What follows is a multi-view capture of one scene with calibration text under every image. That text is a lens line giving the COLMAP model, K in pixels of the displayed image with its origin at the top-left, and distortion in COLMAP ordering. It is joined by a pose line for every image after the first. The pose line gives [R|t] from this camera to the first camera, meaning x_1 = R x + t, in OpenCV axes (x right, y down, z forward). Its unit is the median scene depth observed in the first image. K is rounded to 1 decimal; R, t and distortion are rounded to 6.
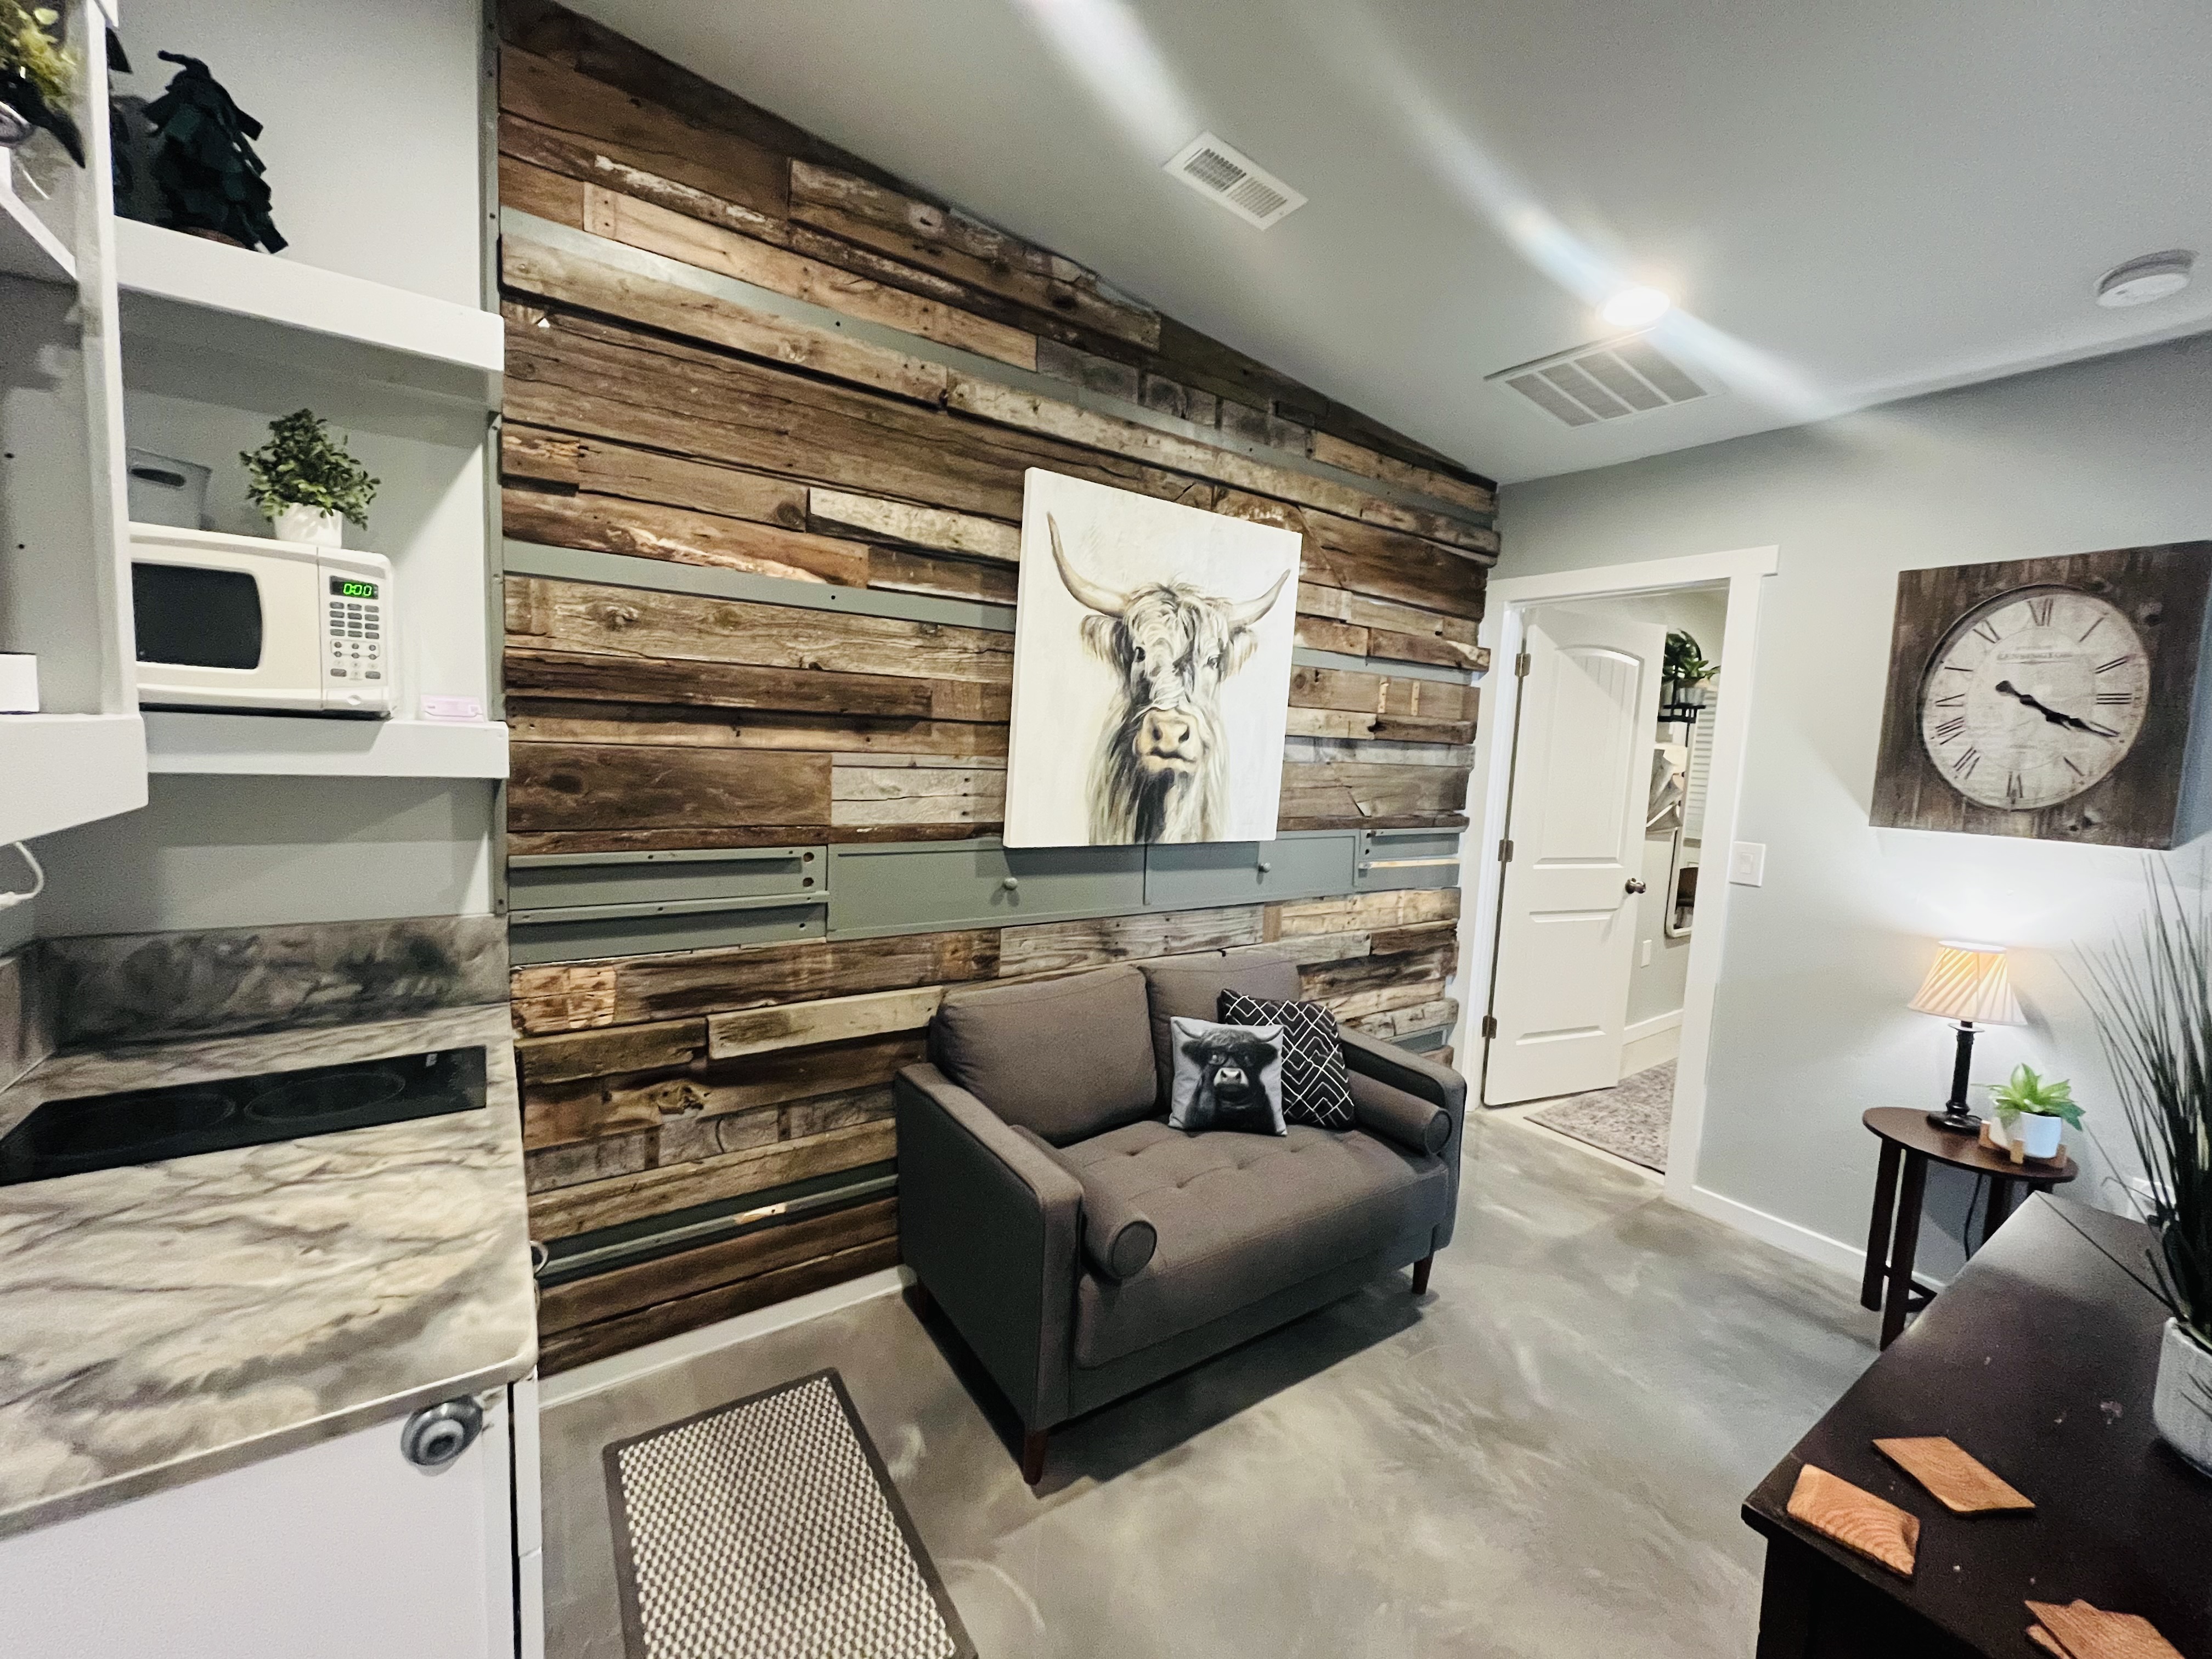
lens RADIAL K [[890.6, 0, 1111.7], [0, 890.6, 818.9], [0, 0, 1]] dist [-0.004292, 0.000455]
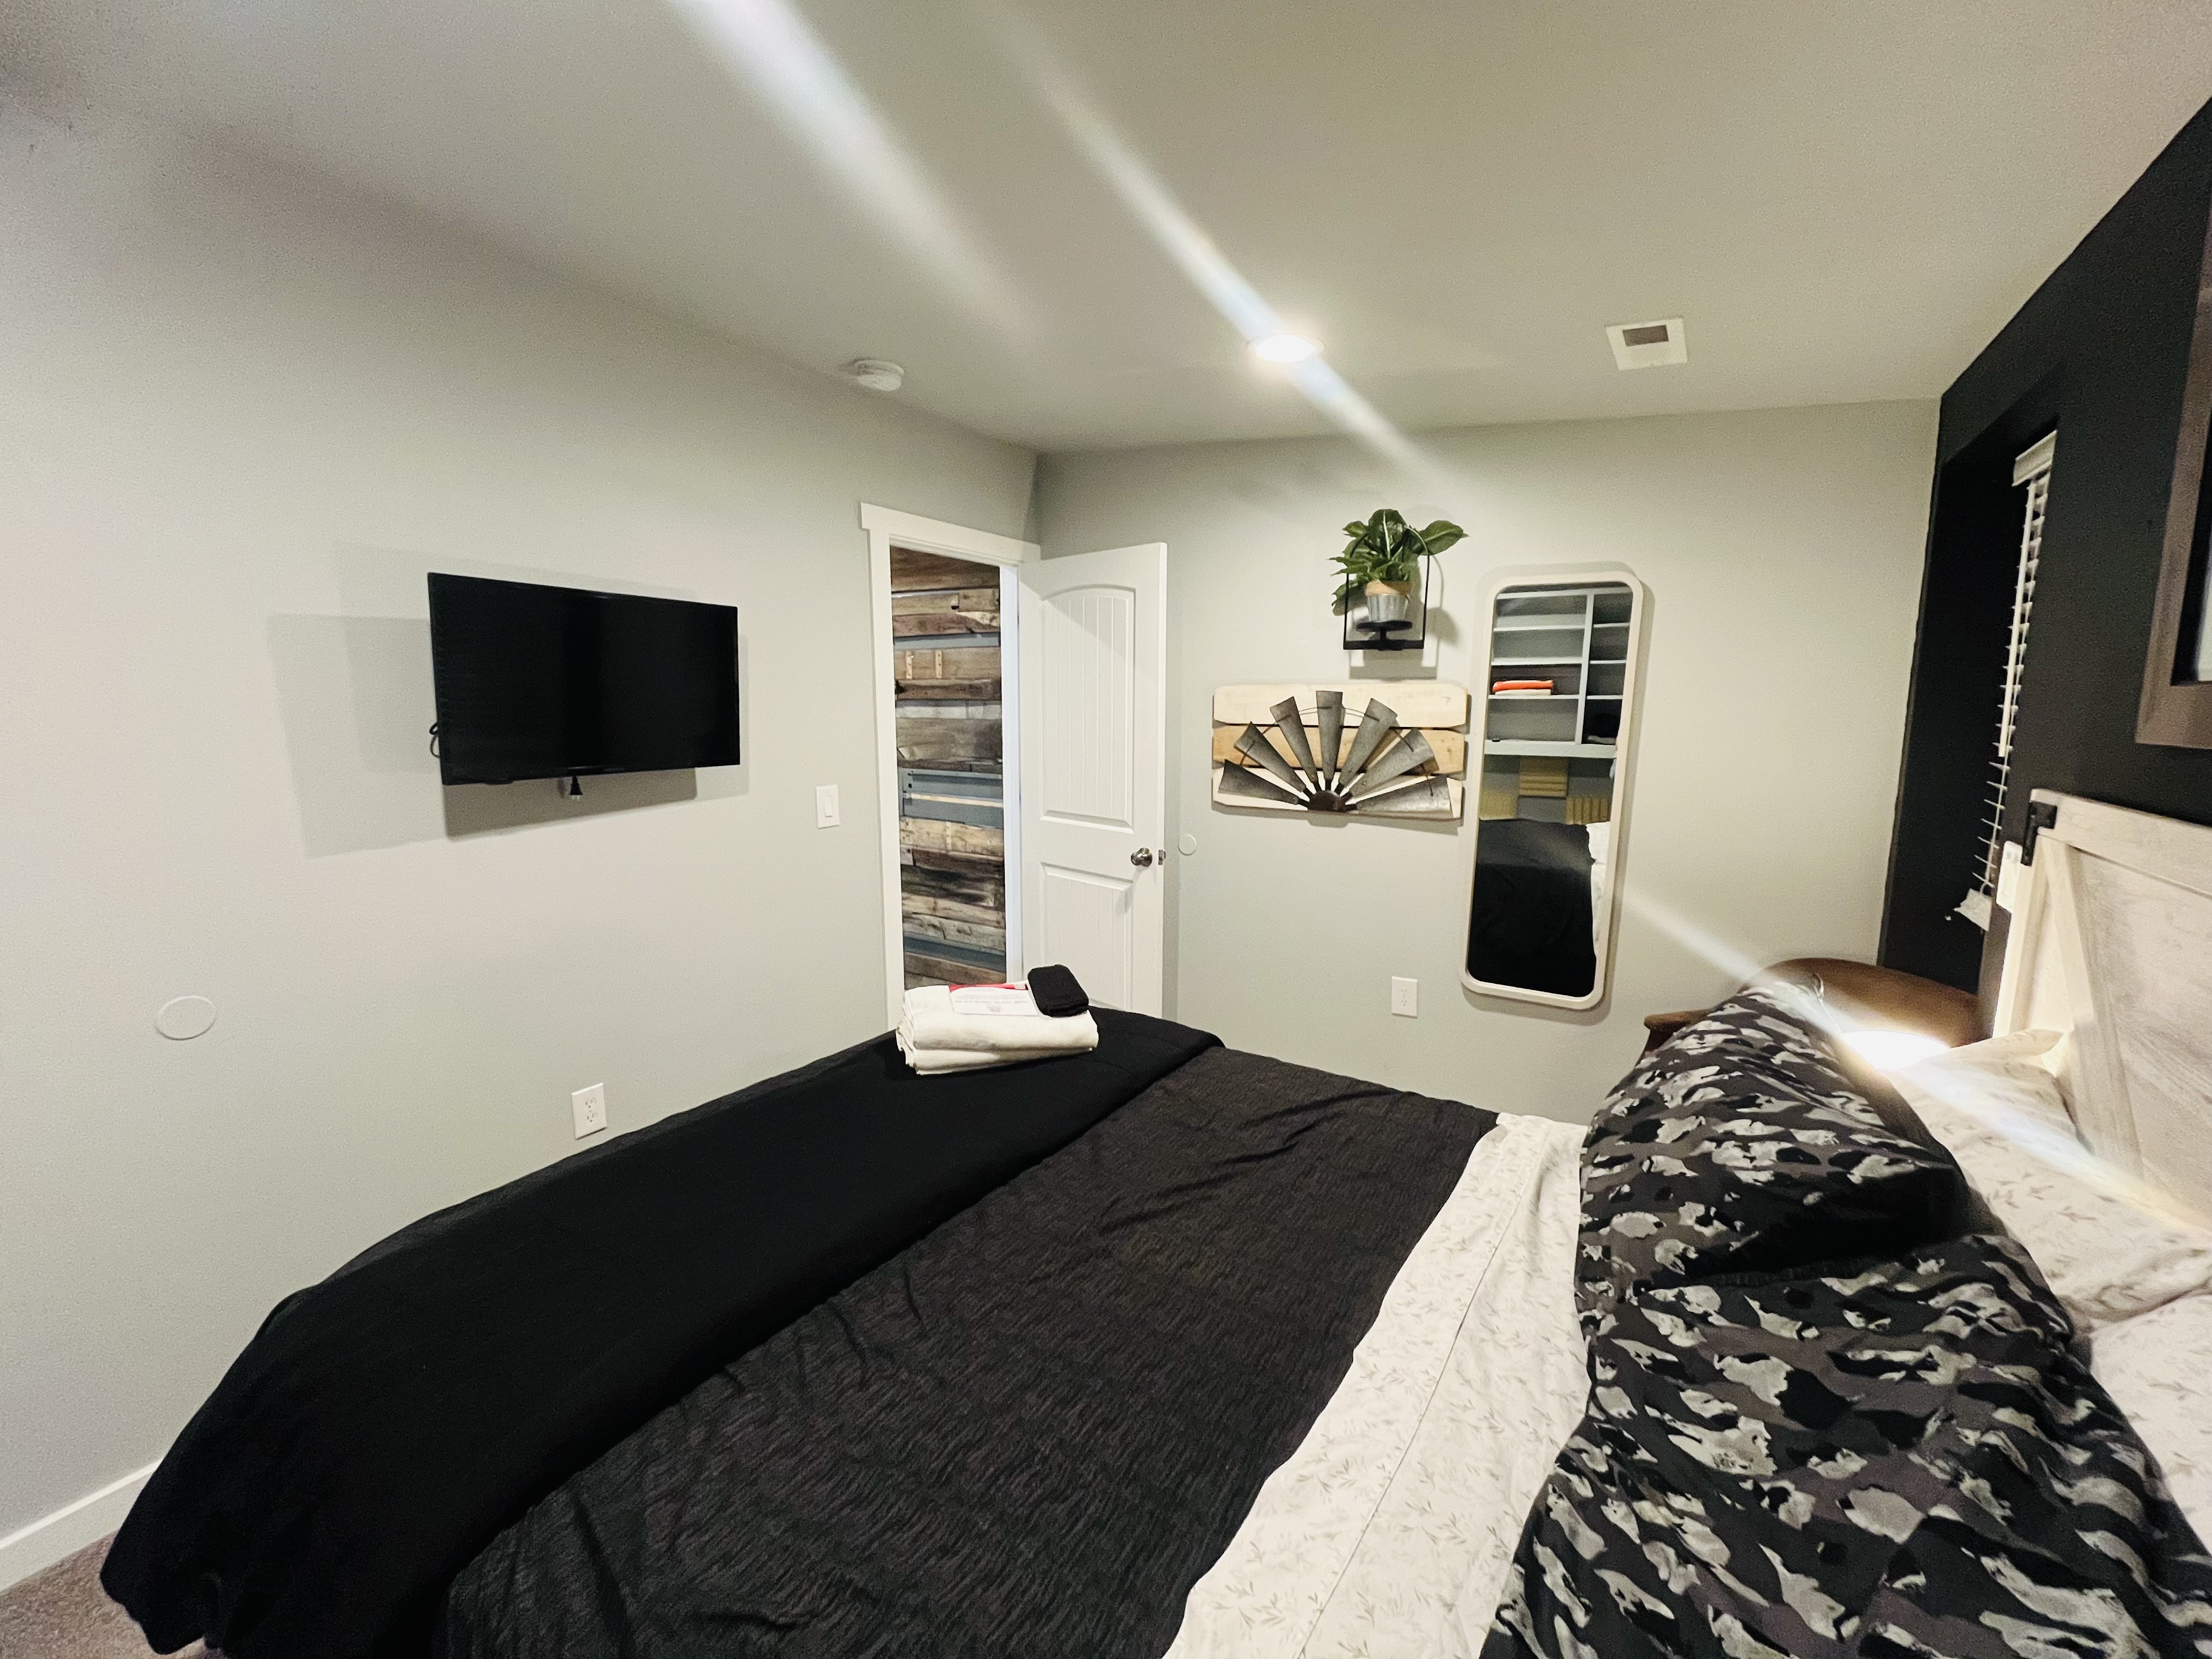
lens RADIAL K [[890.6, 0, 1106.5], [0, 890.6, 822.9], [0, 0, 1]] dist [-0.004292, 0.000455]
pose [[0.390289, 0.082431, -0.916995, 2.280937], [-0.069683, 0.995772, 0.059854, -0.009633], [0.918051, 0.040538, 0.394383, 1.062823]]
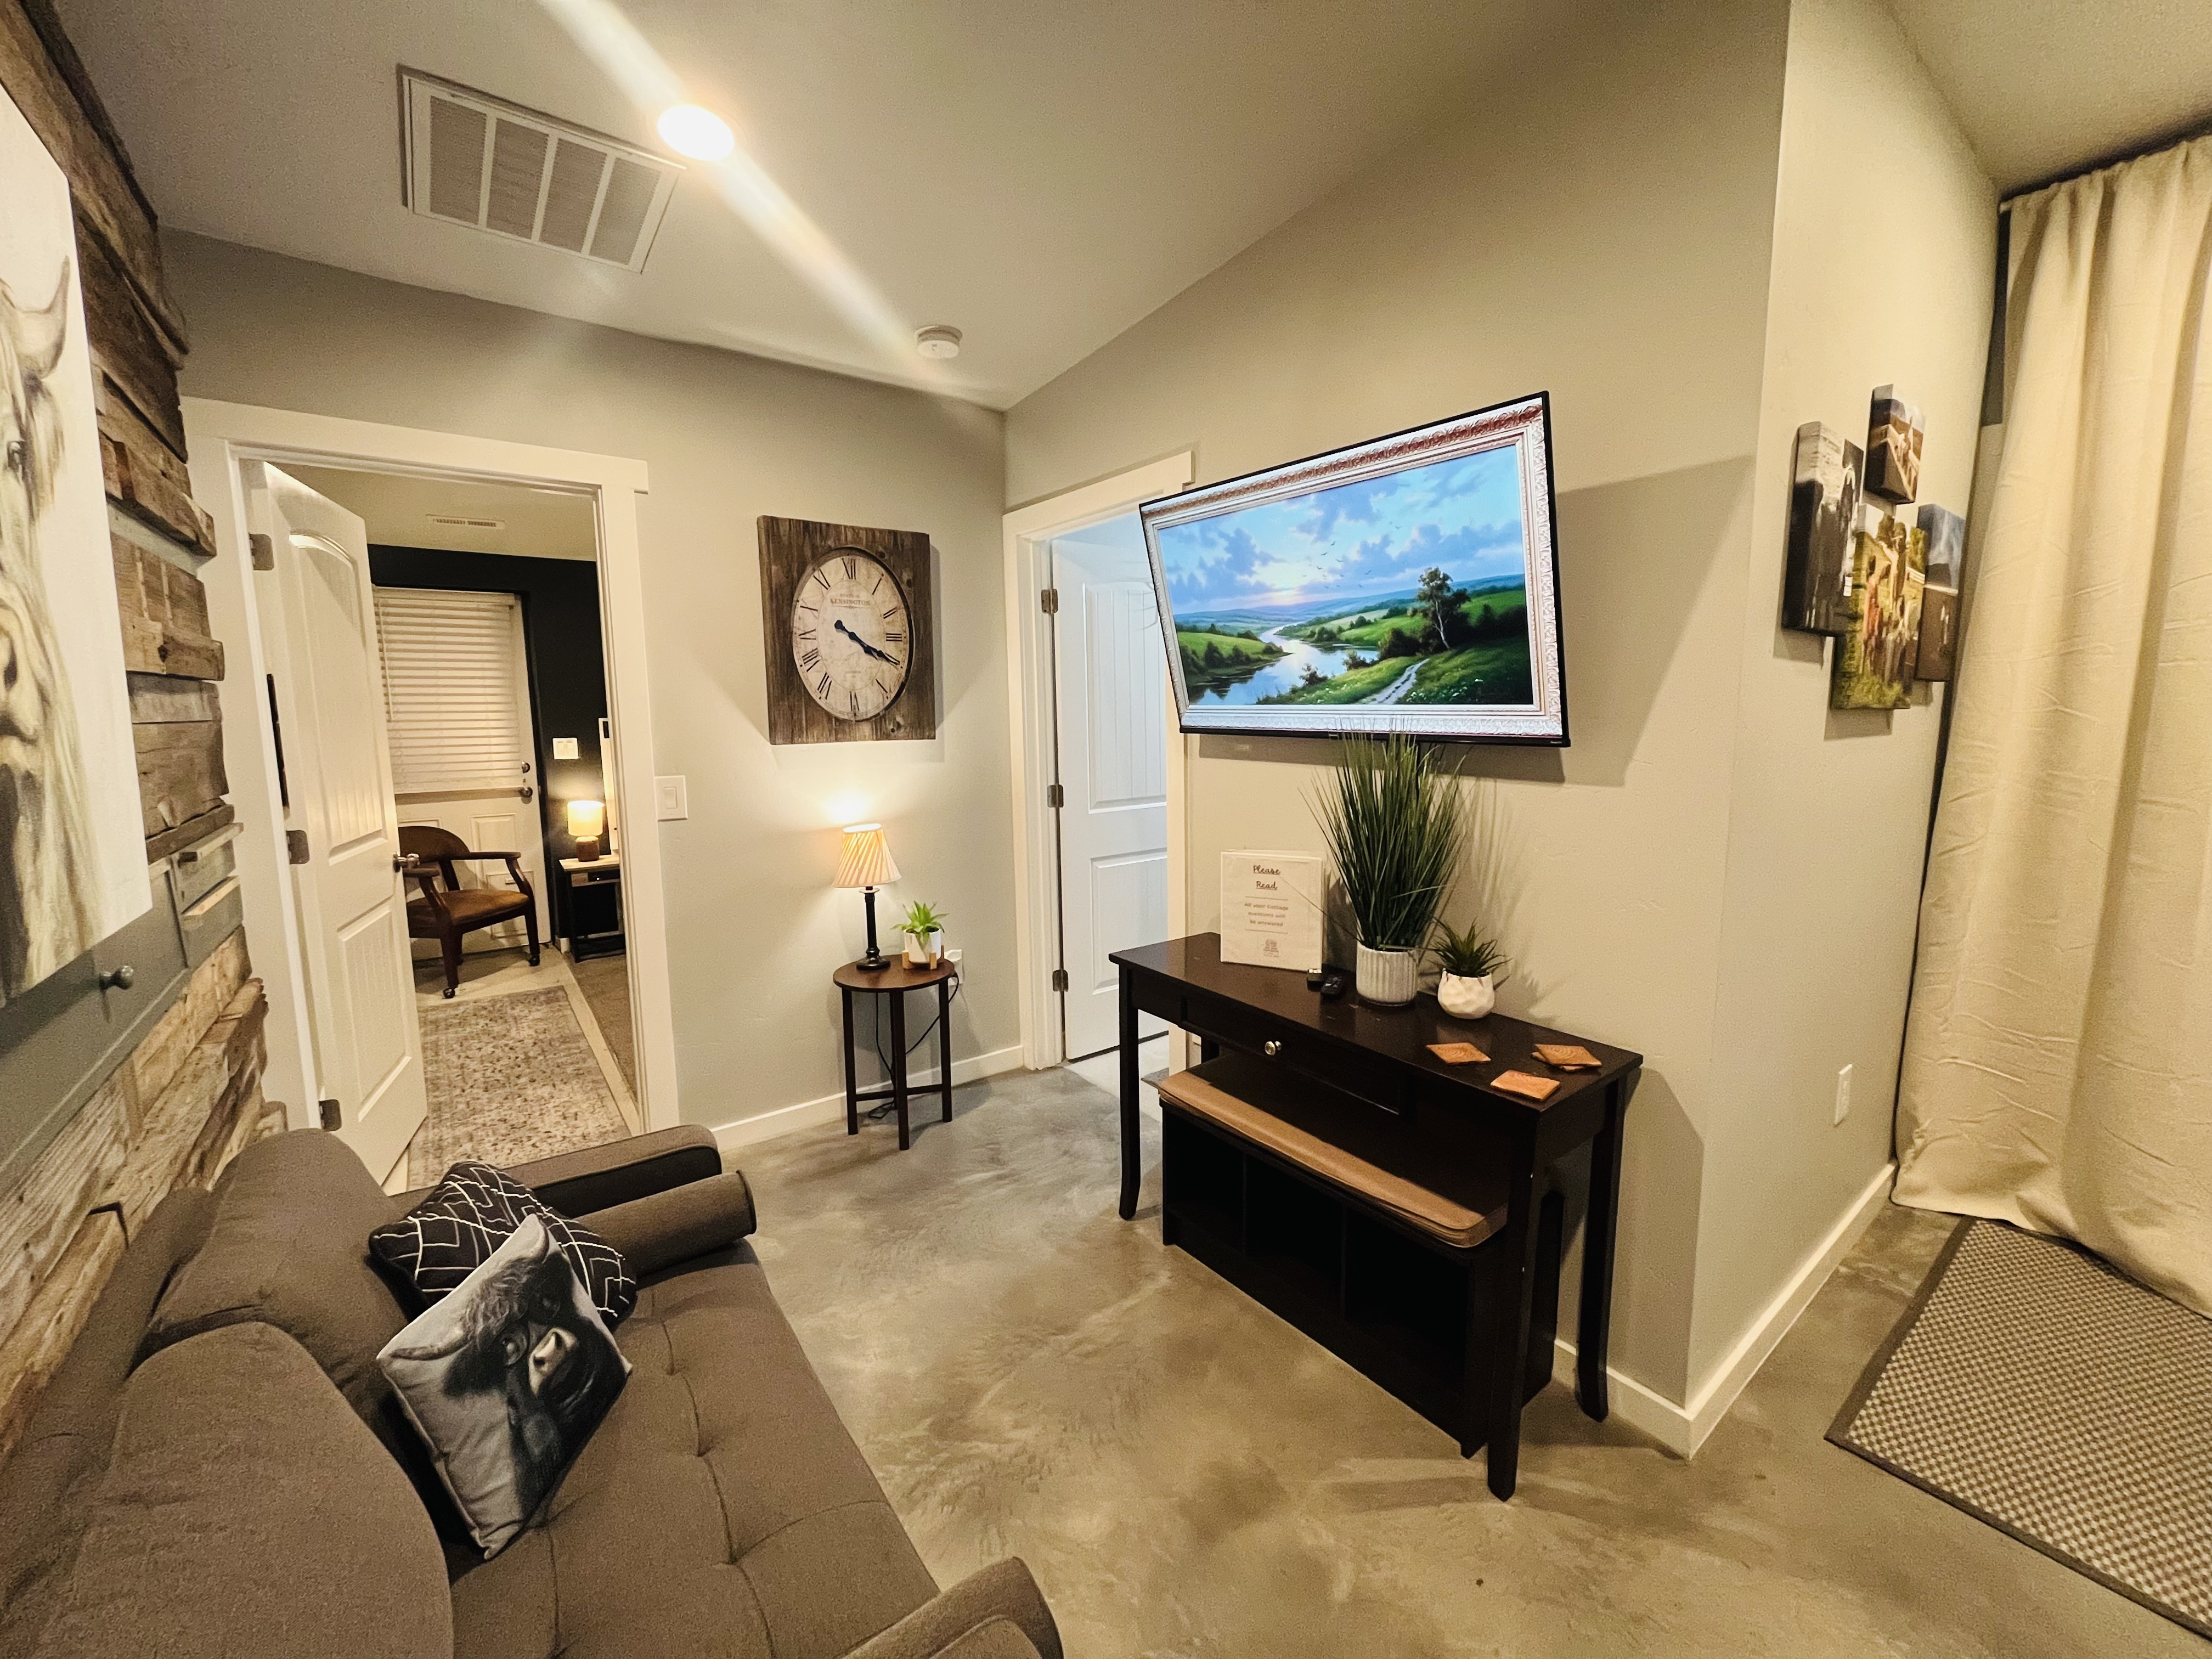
lens RADIAL K [[890.6, 0, 1099.2], [0, 890.6, 822.3], [0, 0, 1]] dist [-0.004292, 0.000455]
pose [[-0.033150, -0.176559, 0.983732, -0.319044], [0.096438, 0.979115, 0.178980, -0.063980], [-0.994787, 0.100803, -0.015430, 0.676936]]
